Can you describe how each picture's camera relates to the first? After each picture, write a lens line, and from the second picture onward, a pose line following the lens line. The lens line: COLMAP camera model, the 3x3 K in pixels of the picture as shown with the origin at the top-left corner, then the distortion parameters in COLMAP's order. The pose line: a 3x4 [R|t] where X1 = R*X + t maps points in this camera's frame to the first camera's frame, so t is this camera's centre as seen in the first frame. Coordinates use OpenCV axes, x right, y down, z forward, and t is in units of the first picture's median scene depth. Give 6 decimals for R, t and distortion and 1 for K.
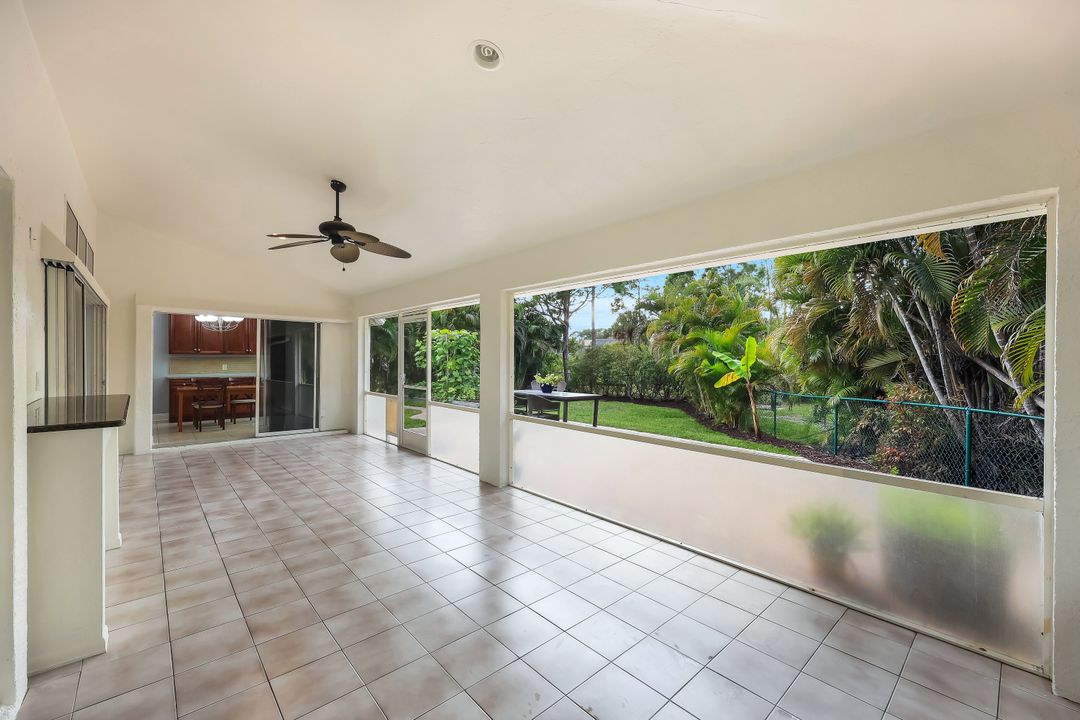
lens RADIAL K [[442.1, 0, 540.0], [0, 442.1, 360.0], [0, 0, 1]] dist [-0.001207, 0.000326]
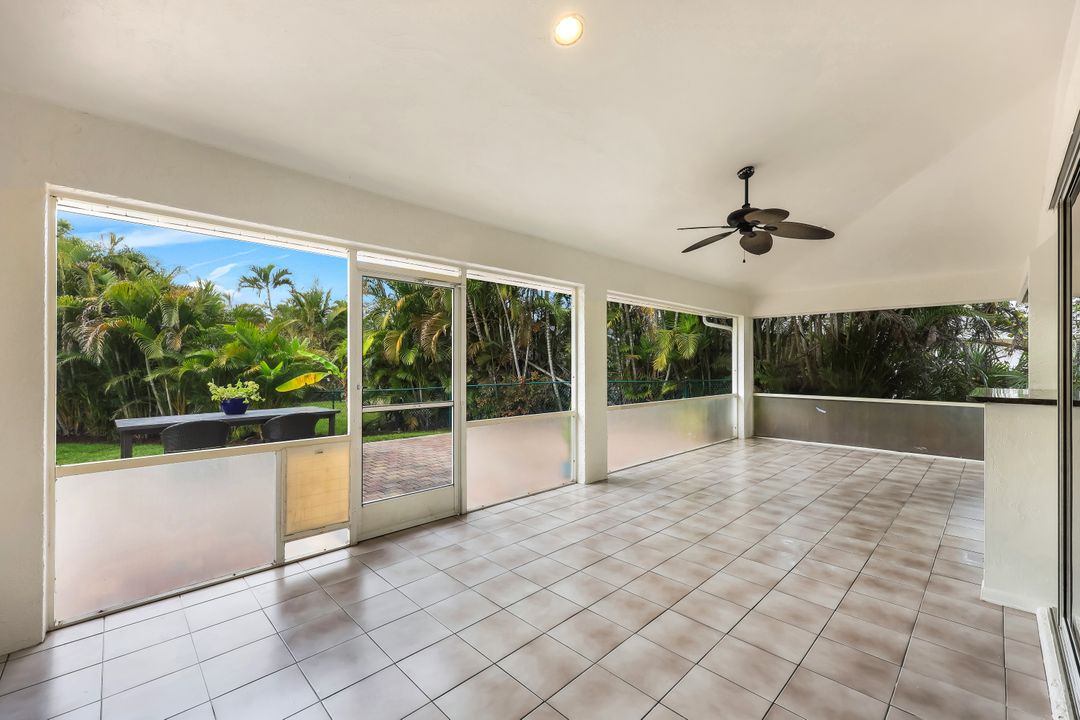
lens RADIAL K [[442.1, 0, 540.0], [0, 442.1, 360.0], [0, 0, 1]] dist [-0.001207, 0.000326]
pose [[-0.034670, 0.003427, 0.999393, -0.562965], [0.006469, 0.999974, -0.003205, 0.006171], [-0.999378, 0.006354, -0.034691, 0.595789]]
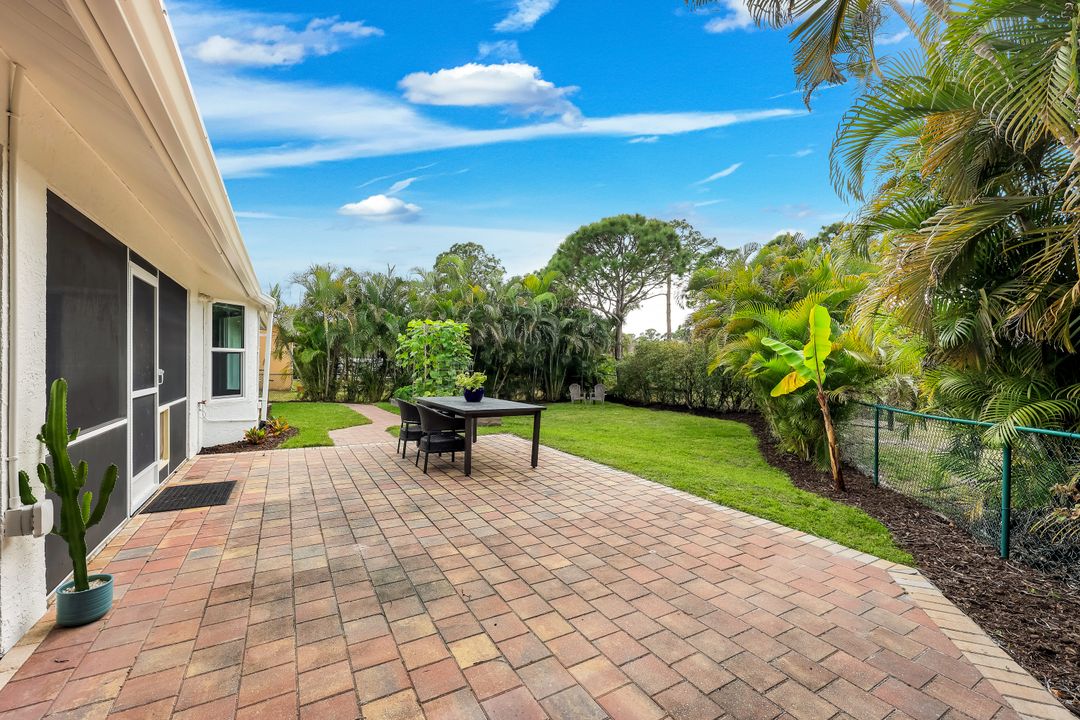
lens RADIAL K [[442.1, 0, 540.0], [0, 442.1, 360.0], [0, 0, 1]] dist [-0.001207, 0.000326]
pose [[0.977944, -0.002337, -0.208856, 0.236276], [0.000577, 0.999964, -0.008486, 0.017956], [0.208868, 0.008179, 0.977910, 0.363290]]
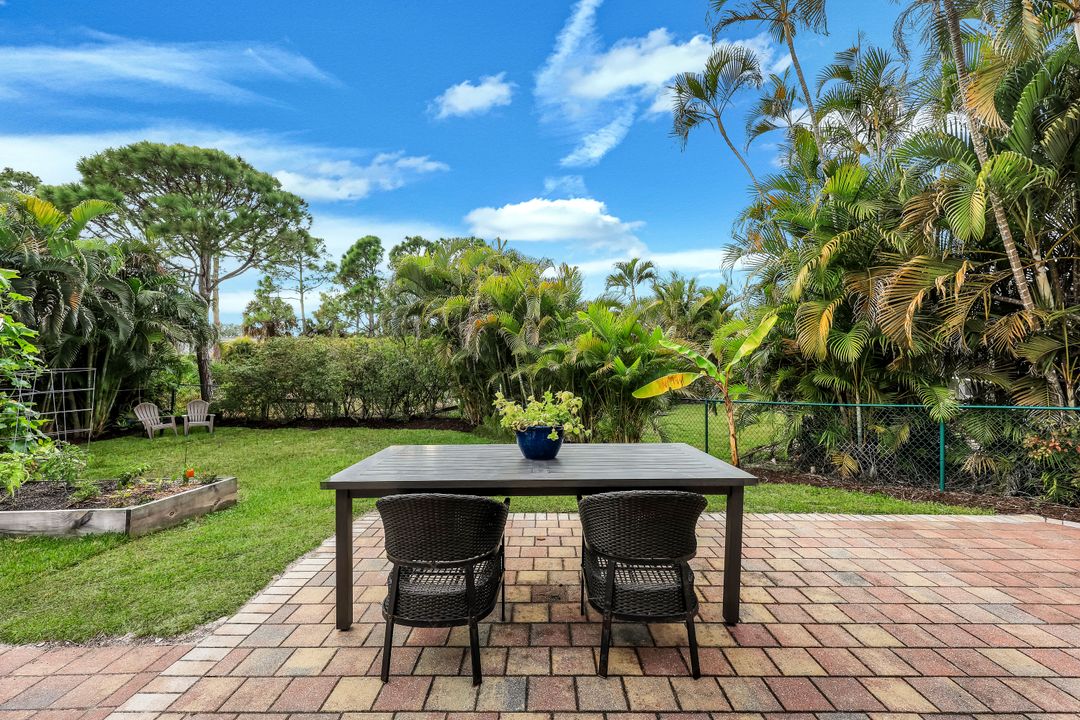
lens RADIAL K [[442.1, 0, 540.0], [0, 442.1, 360.0], [0, 0, 1]] dist [-0.001207, 0.000326]
pose [[0.670297, 0.001132, 0.742092, -0.199061], [0.006271, 0.999954, -0.007189, 0.011948], [-0.742066, 0.009472, 0.670259, 0.775754]]
